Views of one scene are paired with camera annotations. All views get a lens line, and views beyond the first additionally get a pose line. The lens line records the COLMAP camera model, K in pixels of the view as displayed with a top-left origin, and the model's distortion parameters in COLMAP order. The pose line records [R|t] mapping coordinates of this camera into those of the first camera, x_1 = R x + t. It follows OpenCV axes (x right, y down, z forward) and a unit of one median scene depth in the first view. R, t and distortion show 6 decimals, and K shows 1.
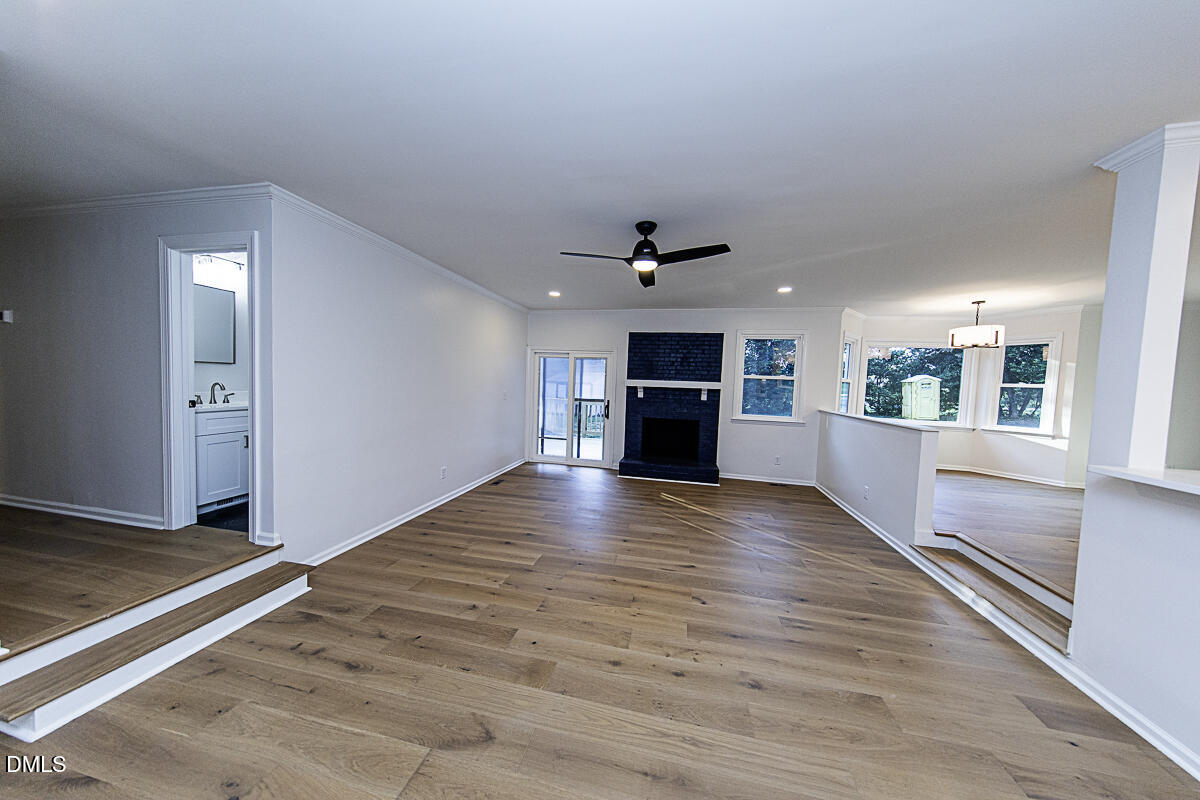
lens RADIAL K [[375.1, 0, 601.4], [0, 375.1, 399.8], [0, 0, 1]] dist [0.007780, -0.000880]
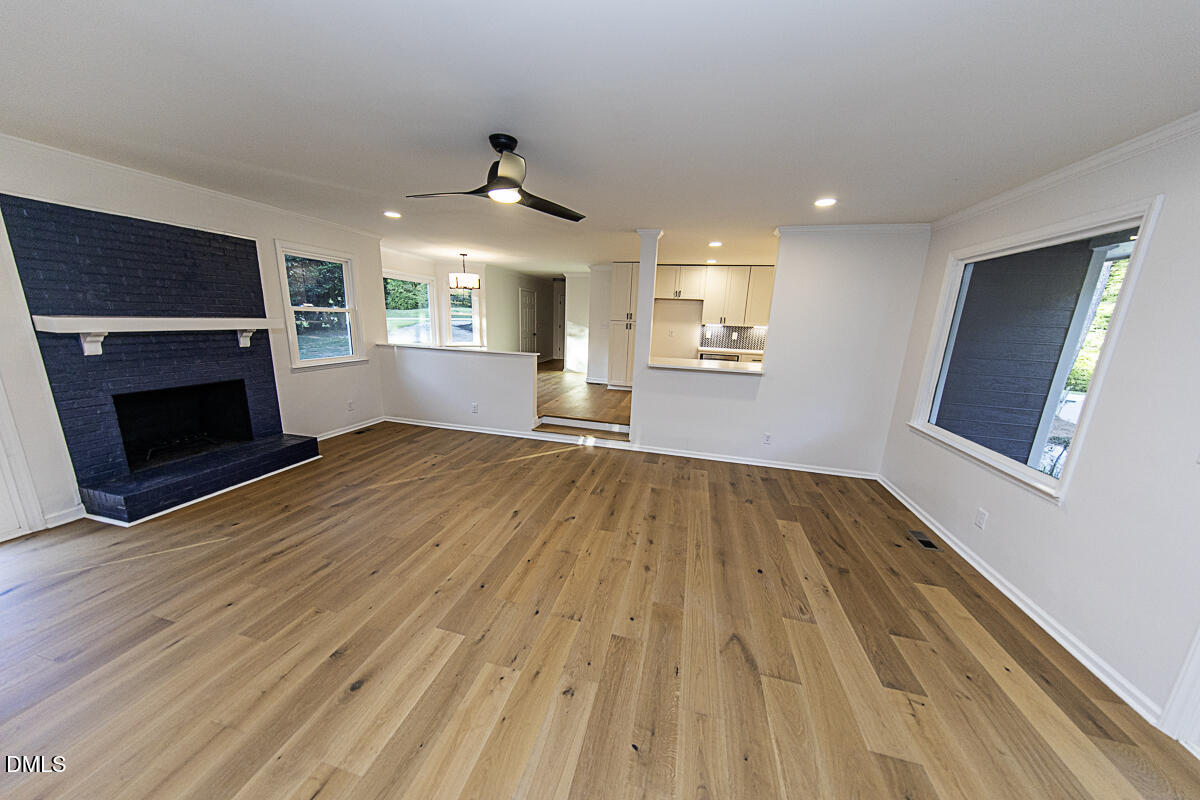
lens RADIAL K [[375.1, 0, 600.9], [0, 375.1, 400.1], [0, 0, 1]] dist [0.007780, -0.000880]
pose [[0.031916, -0.248767, 0.968037, -0.488711], [0.010466, 0.968561, 0.248557, -0.088359], [-0.999436, 0.002199, 0.033516, 0.501552]]
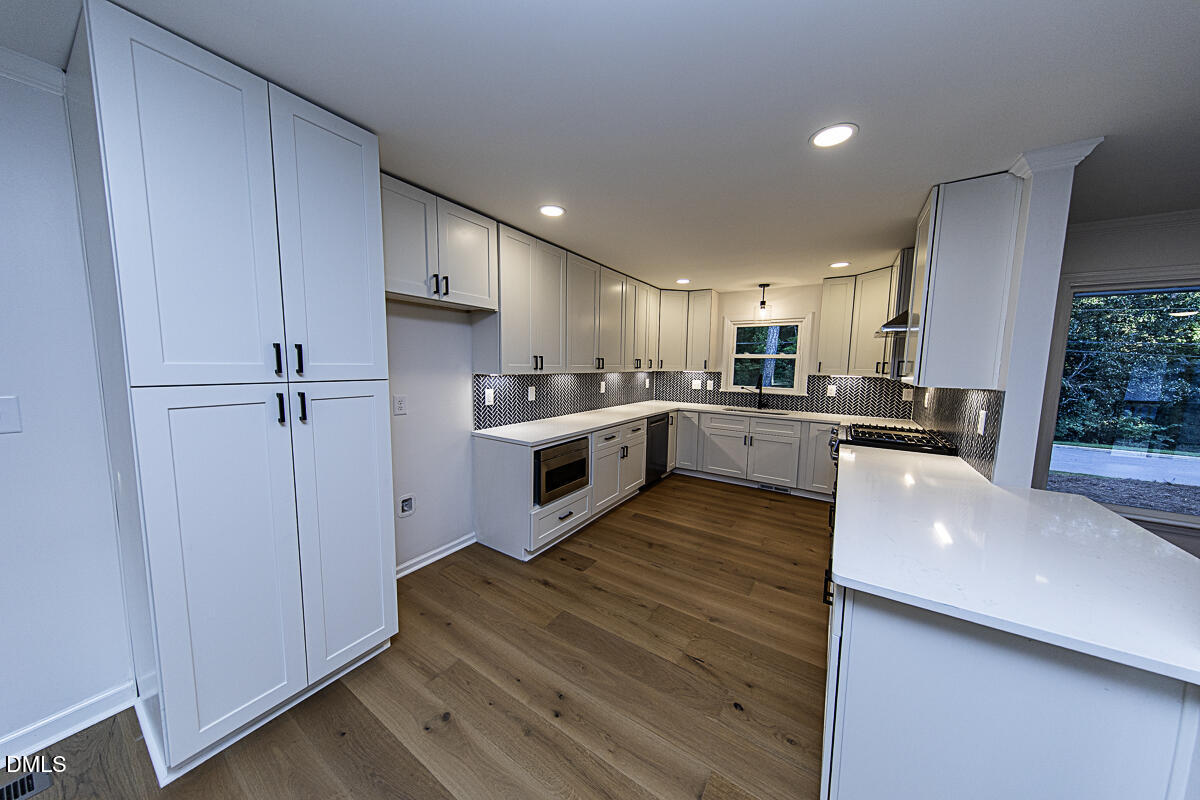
lens RADIAL K [[375.1, 0, 595.5], [0, 375.1, 397.7], [0, 0, 1]] dist [0.007780, -0.000880]
pose [[-0.929852, -0.096305, 0.355105, 0.807248], [-0.042884, 0.986926, 0.155365, -0.063769], [-0.365425, 0.129238, -0.921825, 0.635685]]
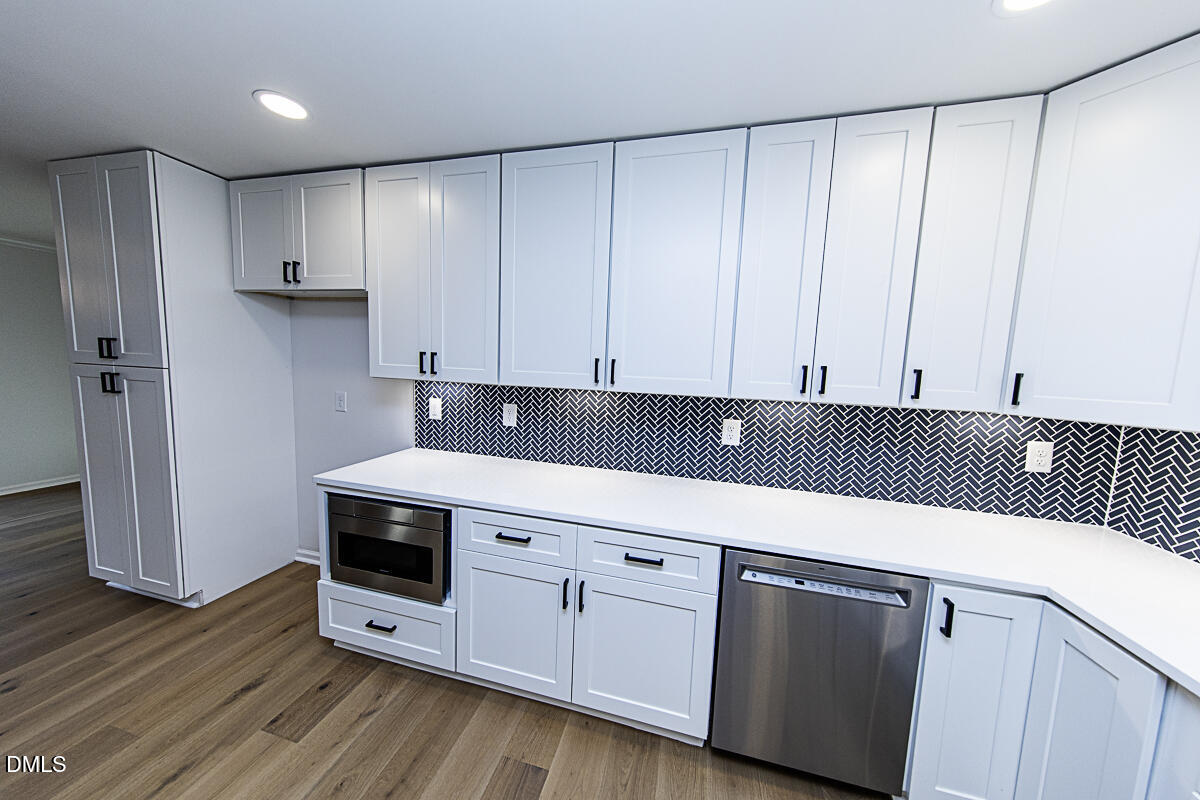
lens RADIAL K [[375.1, 0, 597.6], [0, 375.1, 399.0], [0, 0, 1]] dist [0.007780, -0.000880]
pose [[0.041168, -0.136272, 0.989816, 0.732569], [0.009533, 0.990664, 0.135992, -0.031561], [-0.999107, 0.003837, 0.042083, -0.170236]]
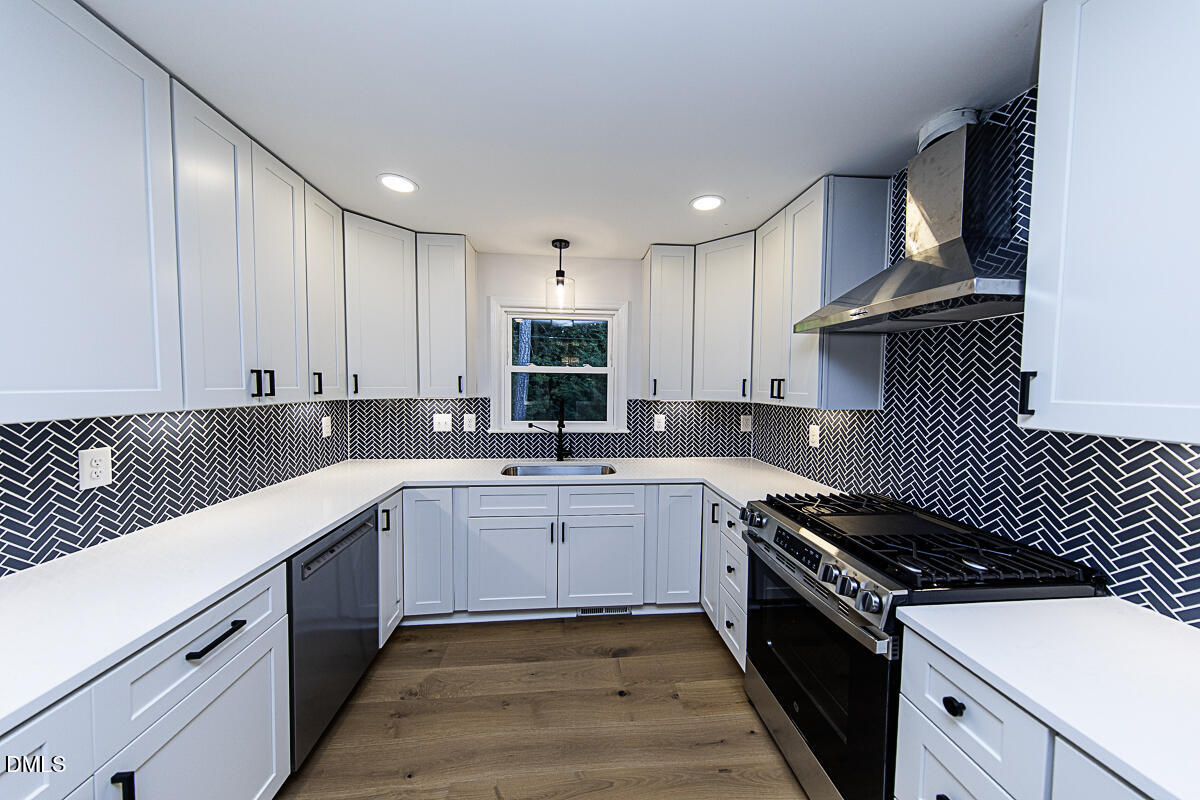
lens RADIAL K [[375.1, 0, 603.2], [0, 375.1, 400.2], [0, 0, 1]] dist [0.007780, -0.000880]
pose [[-0.947922, -0.044819, -0.315333, 0.881552], [-0.071316, 0.994779, 0.072994, -0.034105], [0.310415, 0.091681, -0.946170, 0.079058]]
